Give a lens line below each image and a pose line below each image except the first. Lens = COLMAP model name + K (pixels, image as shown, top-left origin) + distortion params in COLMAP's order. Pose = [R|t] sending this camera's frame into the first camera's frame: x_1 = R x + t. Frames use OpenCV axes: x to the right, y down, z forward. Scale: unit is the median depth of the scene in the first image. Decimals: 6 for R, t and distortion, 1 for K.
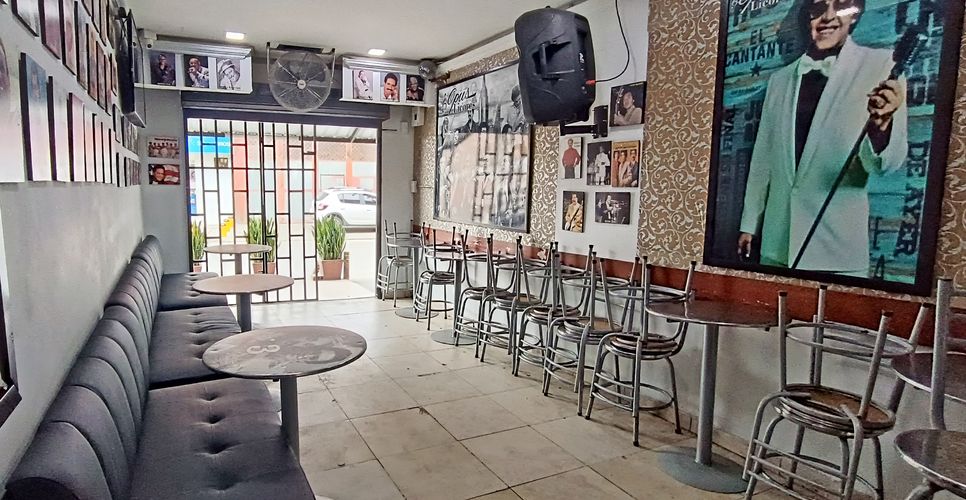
lens RADIAL K [[597.7, 0, 479.7], [0, 597.7, 251.5], [0, 0, 1]] dist [-0.001049, -0.000043]
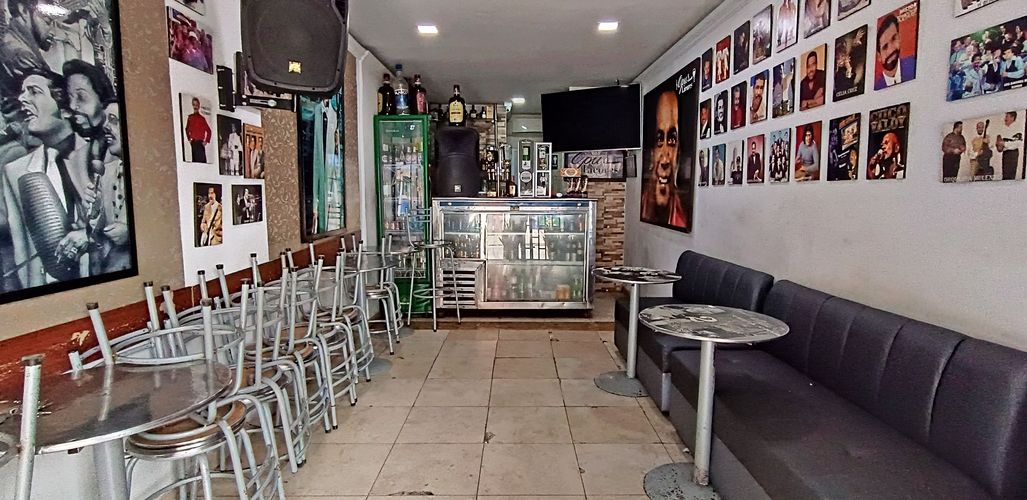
lens RADIAL K [[563.4, 0, 511.6], [0, 563.4, 244.6], [0, 0, 1]] dist [-0.002858, 0.000159]
pose [[-0.882340, -0.051844, 0.467748, -0.442098], [0.044332, 0.980337, 0.192284, -0.146481], [-0.468519, 0.190396, -0.862693, 1.465270]]
